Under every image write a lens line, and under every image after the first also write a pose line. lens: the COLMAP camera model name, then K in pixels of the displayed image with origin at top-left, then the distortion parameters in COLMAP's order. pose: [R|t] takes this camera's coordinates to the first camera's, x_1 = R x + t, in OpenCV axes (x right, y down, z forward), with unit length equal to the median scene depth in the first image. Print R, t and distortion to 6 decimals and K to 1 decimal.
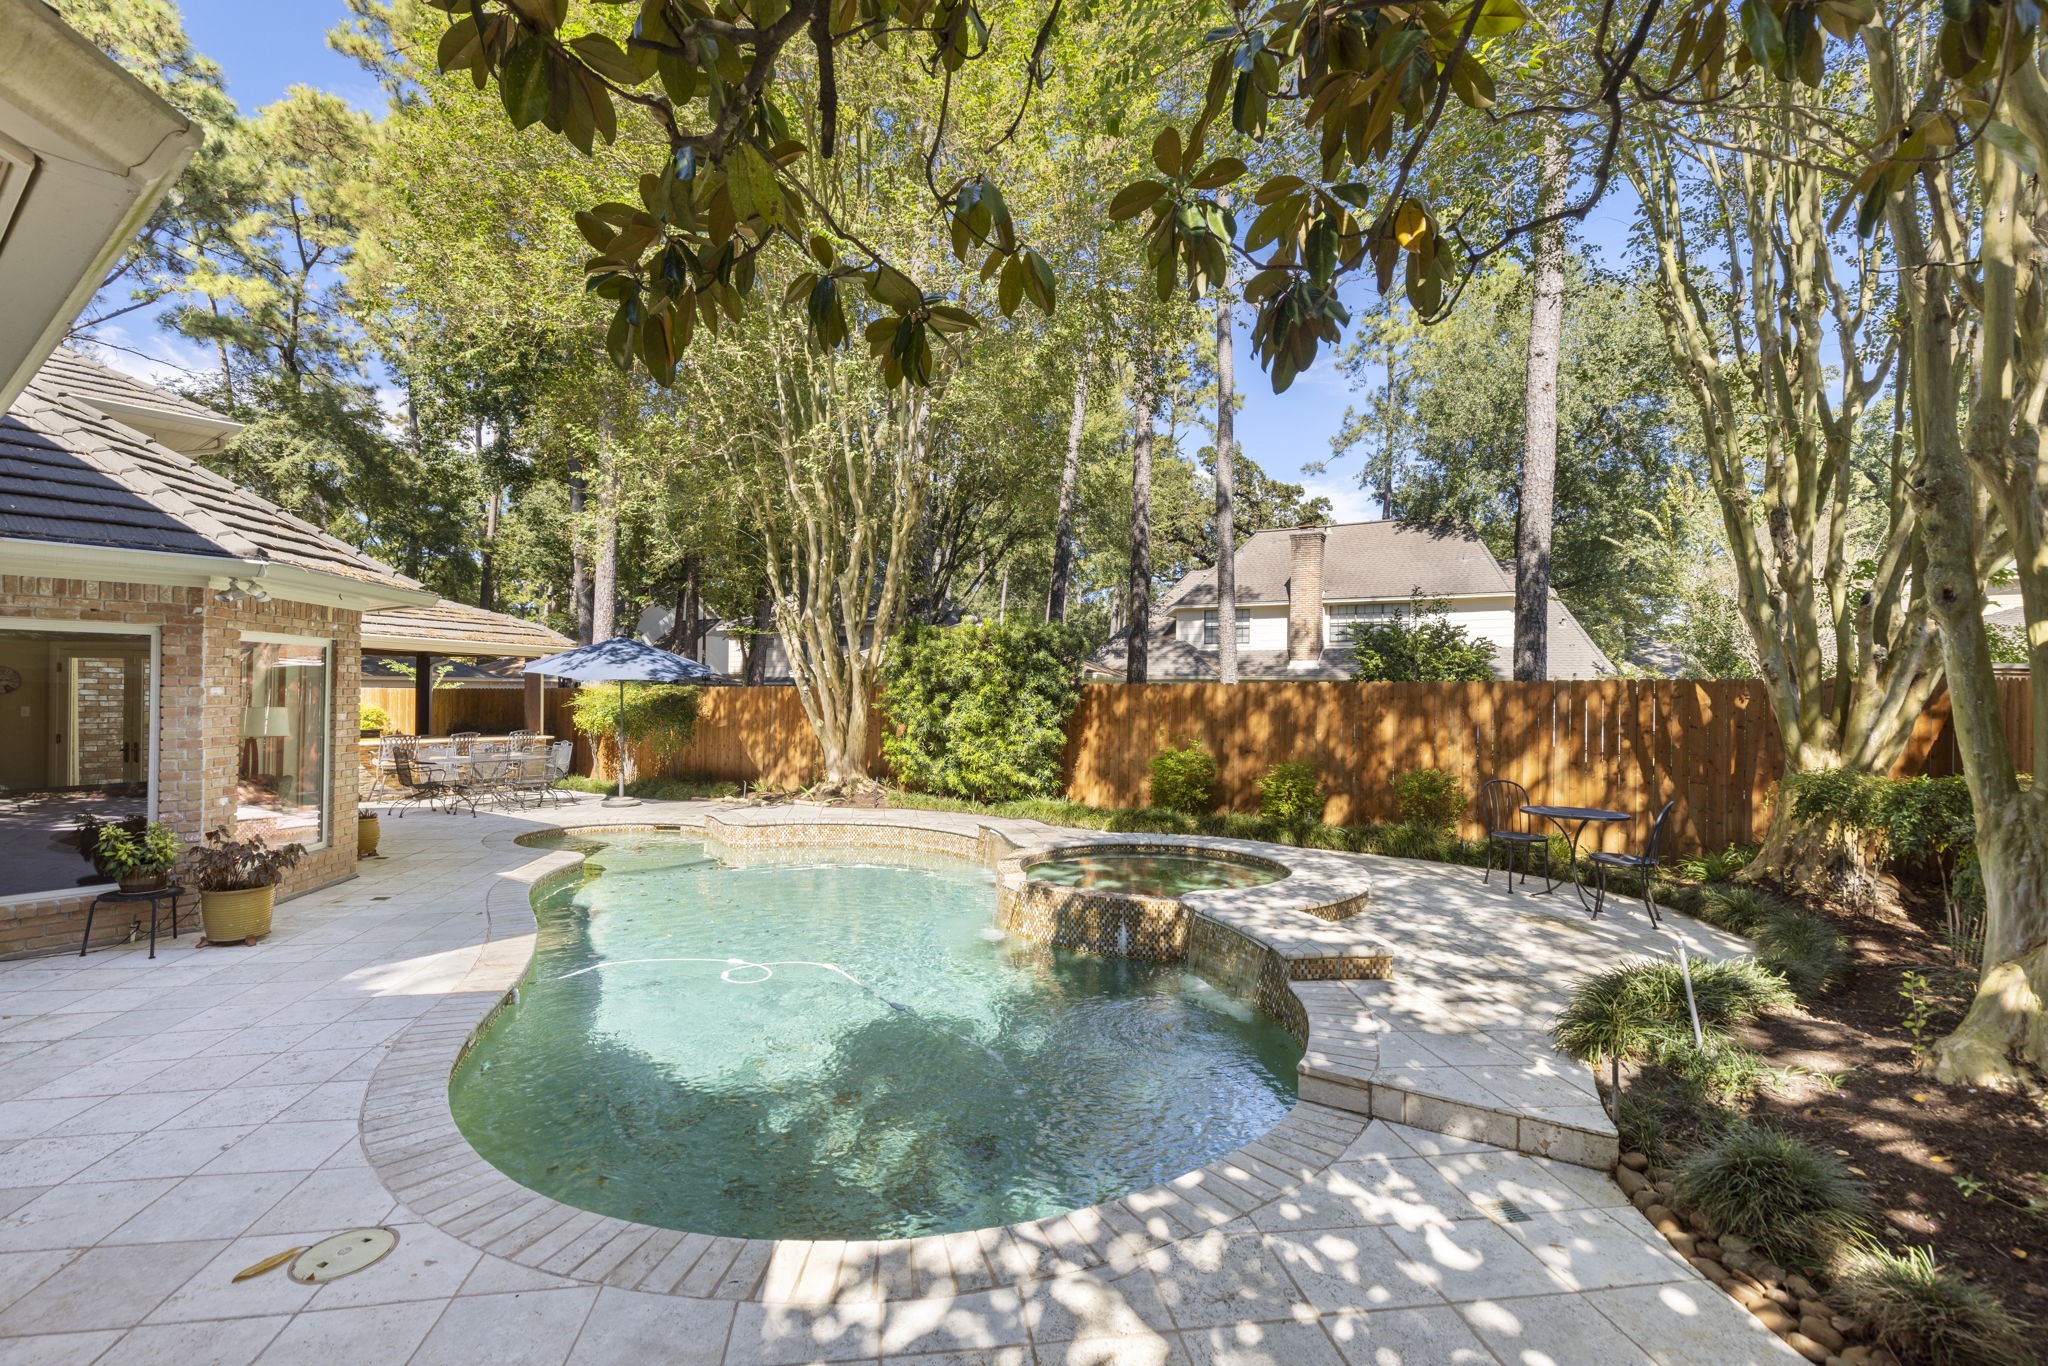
lens RADIAL K [[958.3, 0, 1037.7], [0, 958.3, 685.3], [0, 0, 1]] dist [0.015465, -0.000294]
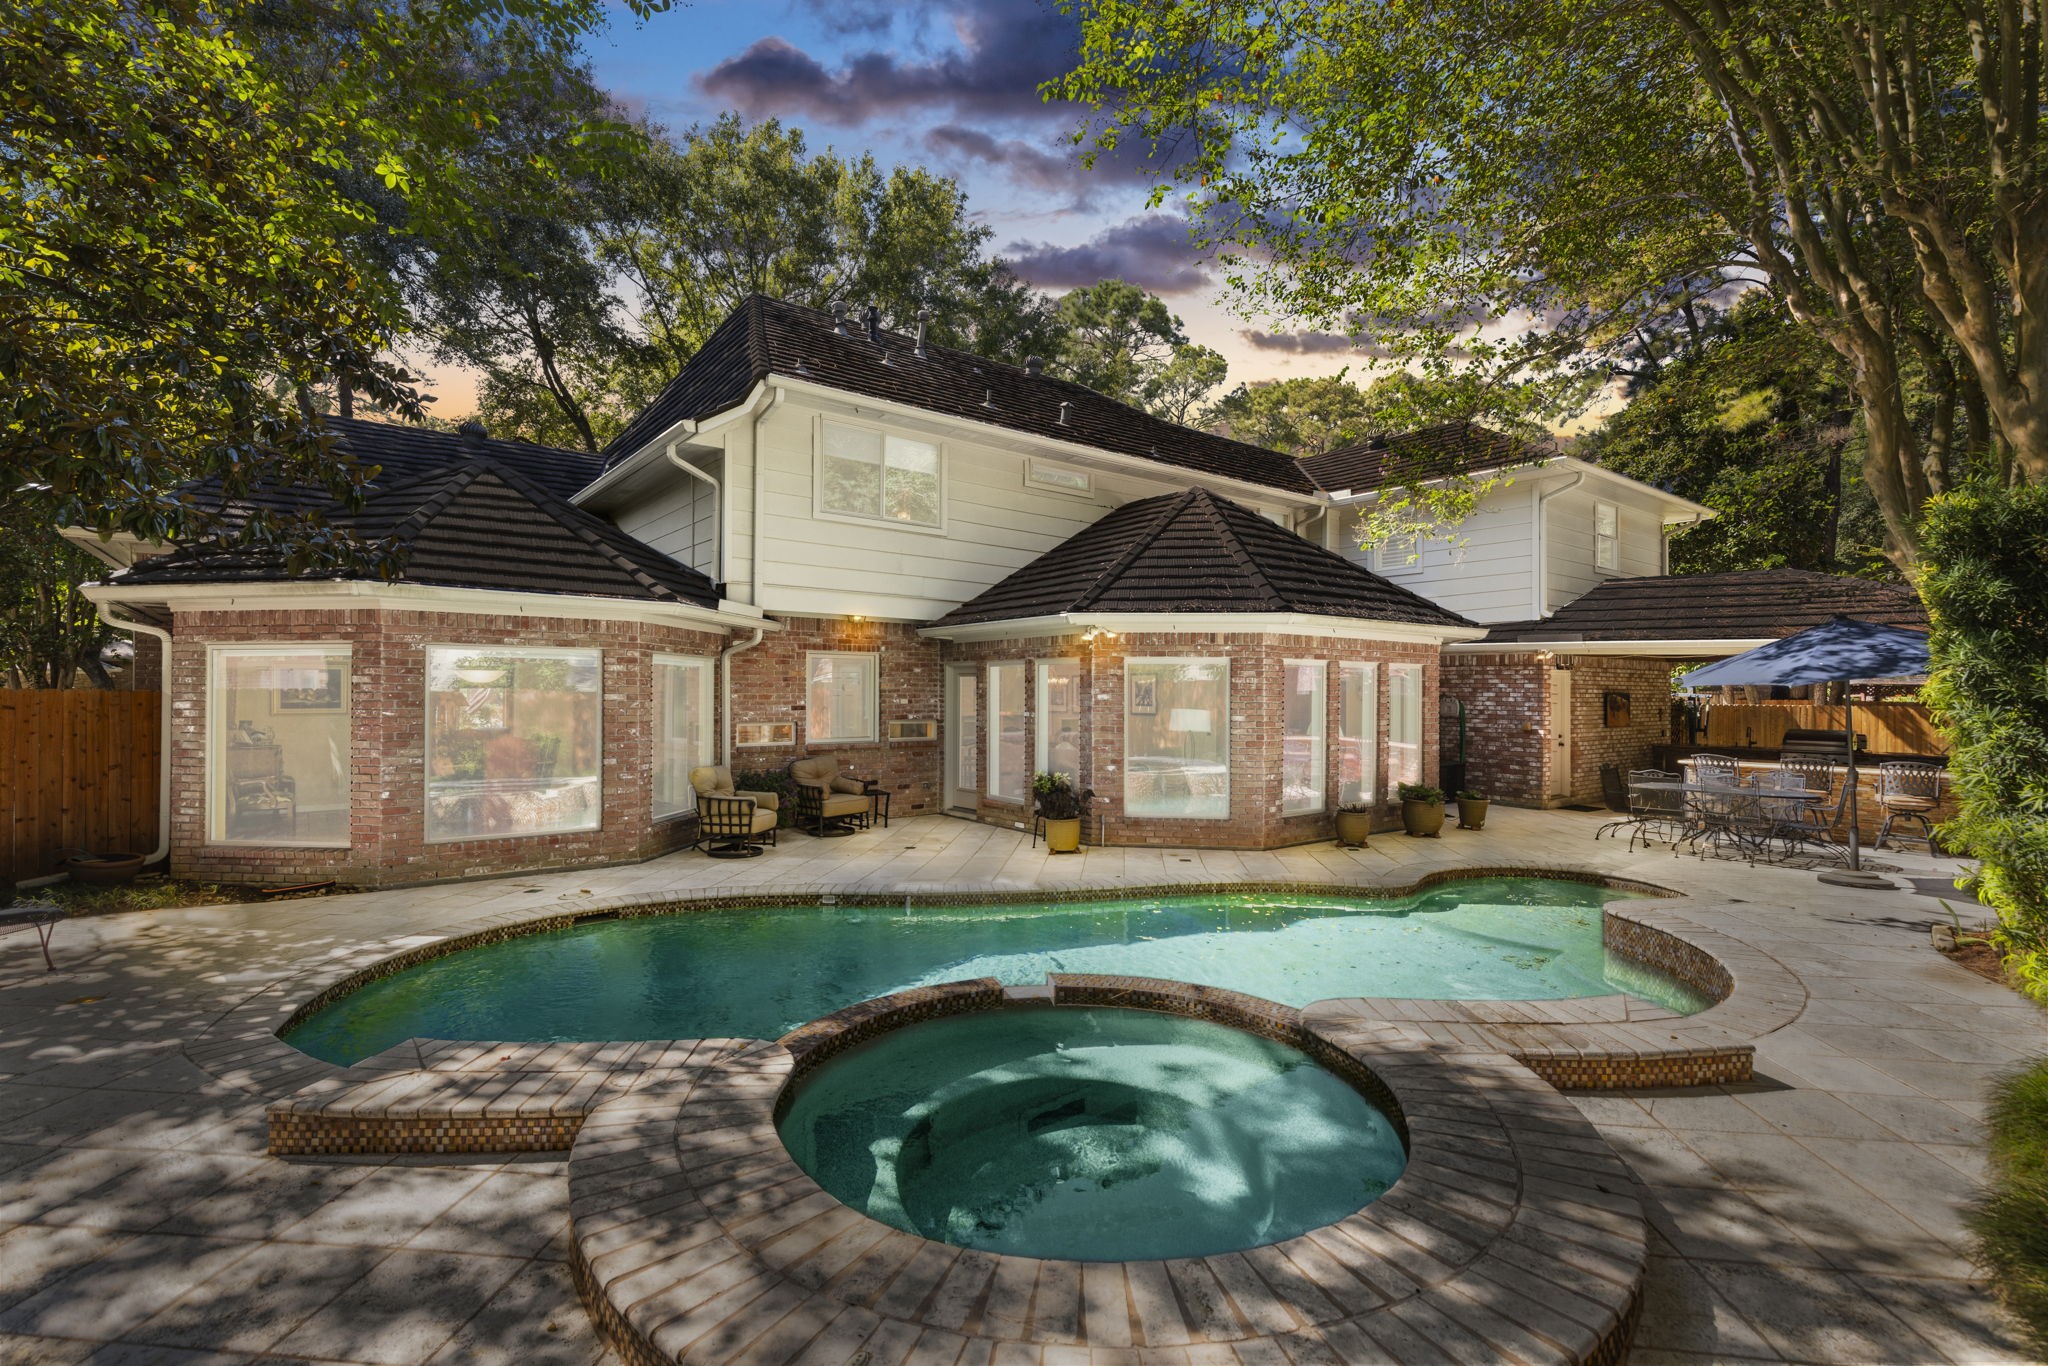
lens RADIAL K [[935.3, 0, 1020.7], [0, 935.3, 679.0], [0, 0, 1]] dist [0.003357, 0.000161]
pose [[-0.285789, -0.026878, -0.957916, 0.393100], [-0.003631, 0.999630, -0.026965, 0.011208], [0.958286, -0.004228, -0.285781, 0.793143]]
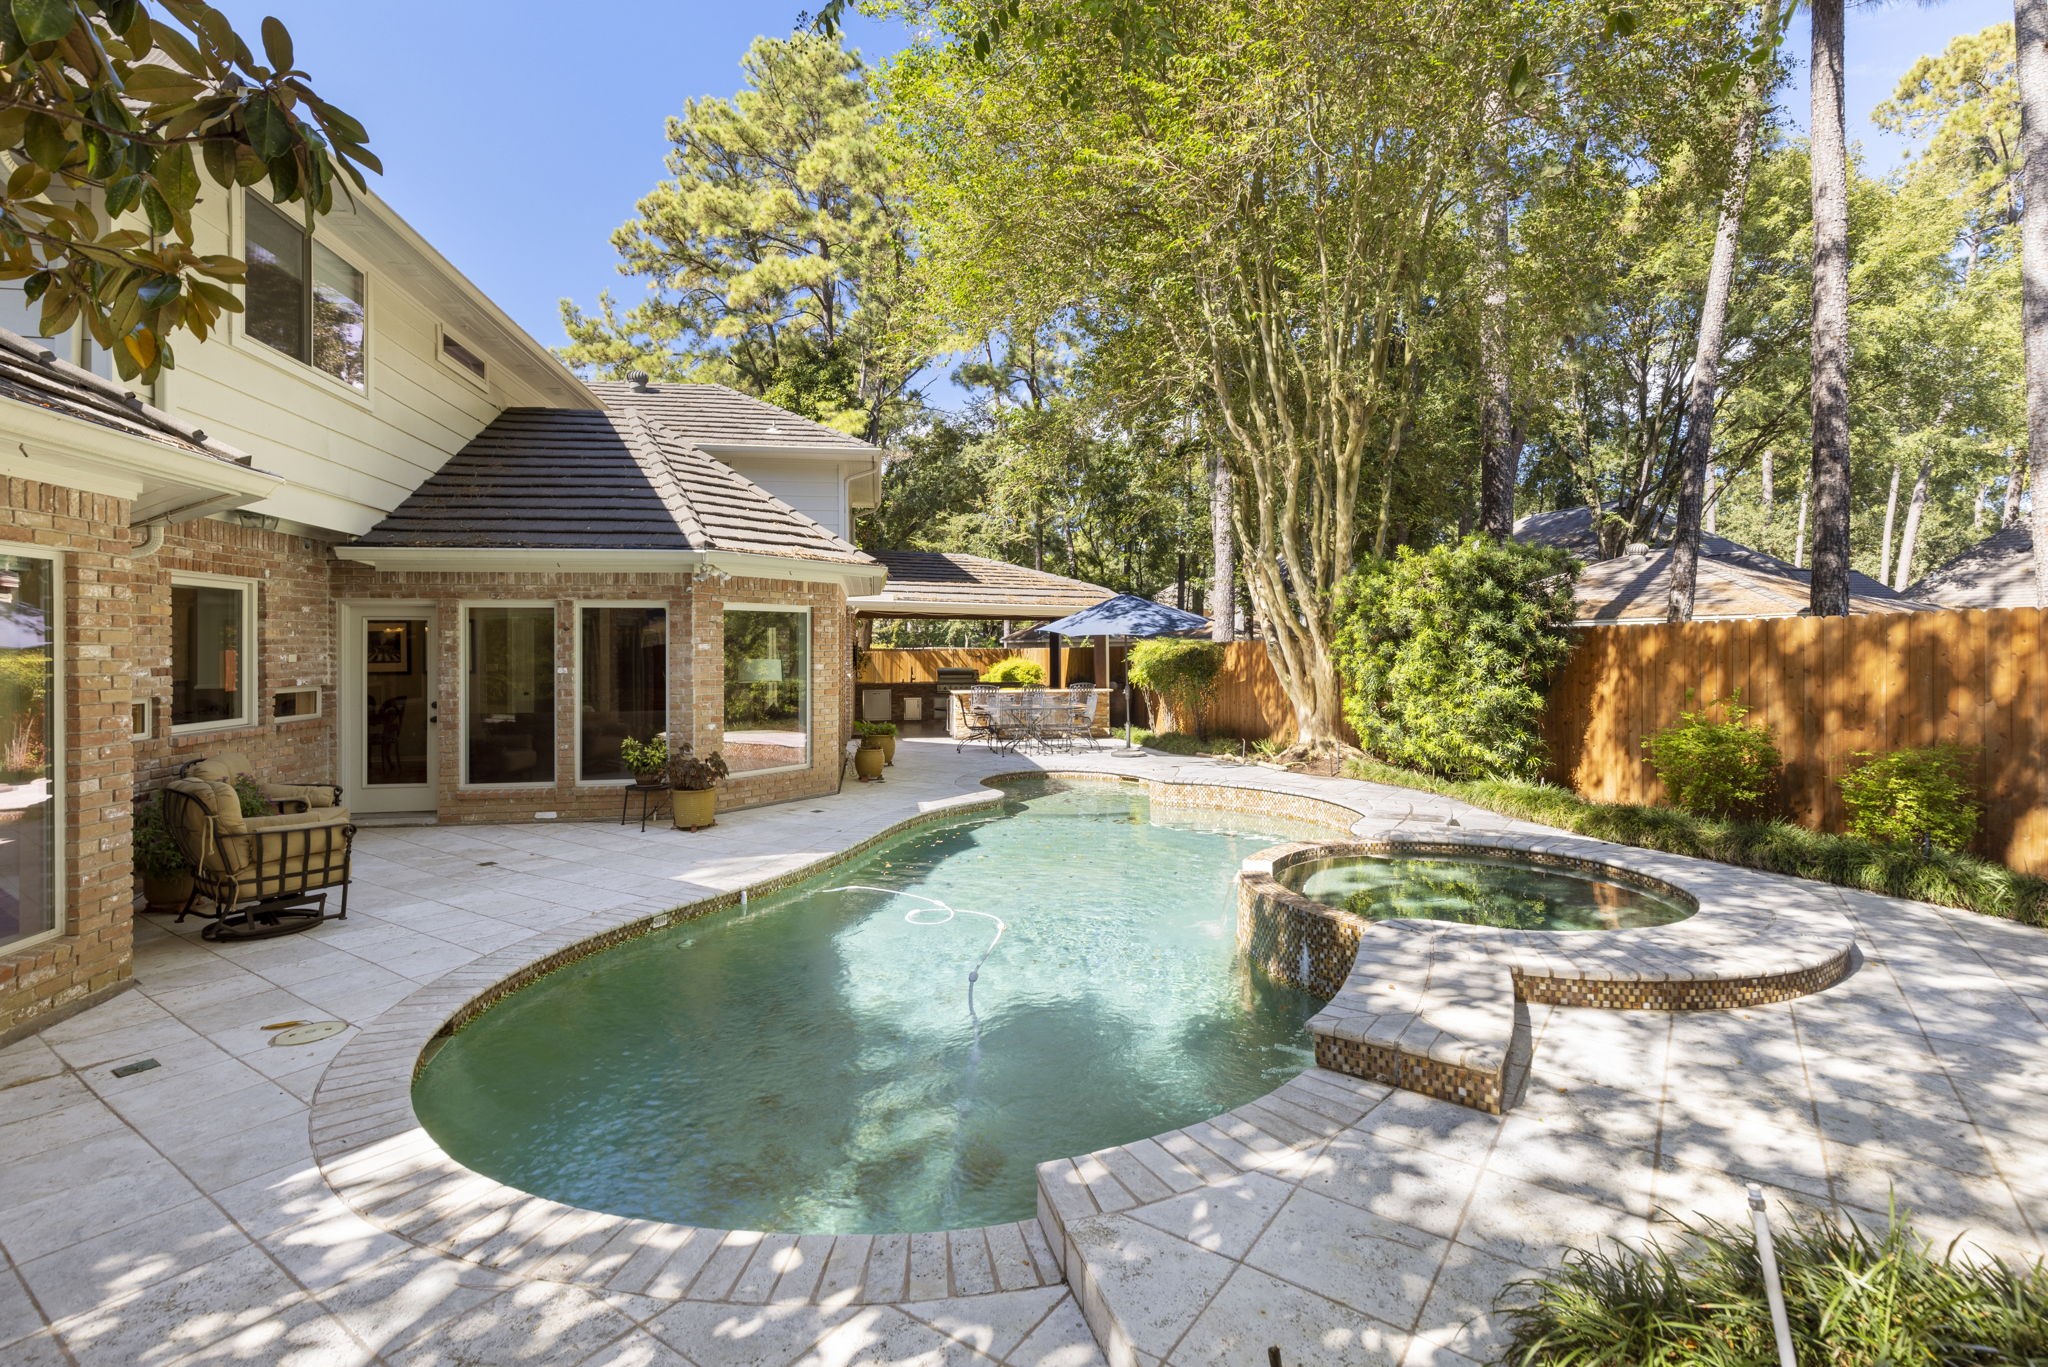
lens RADIAL K [[989.1, 0, 1019.9], [0, 989.1, 651.0], [0, 0, 1]] dist [0.008976, -0.000349]
pose [[0.715416, -0.011971, -0.698596, 0.280790], [0.016213, 0.999868, -0.000530, 0.012177], [0.698511, -0.010947, 0.715516, 0.184677]]
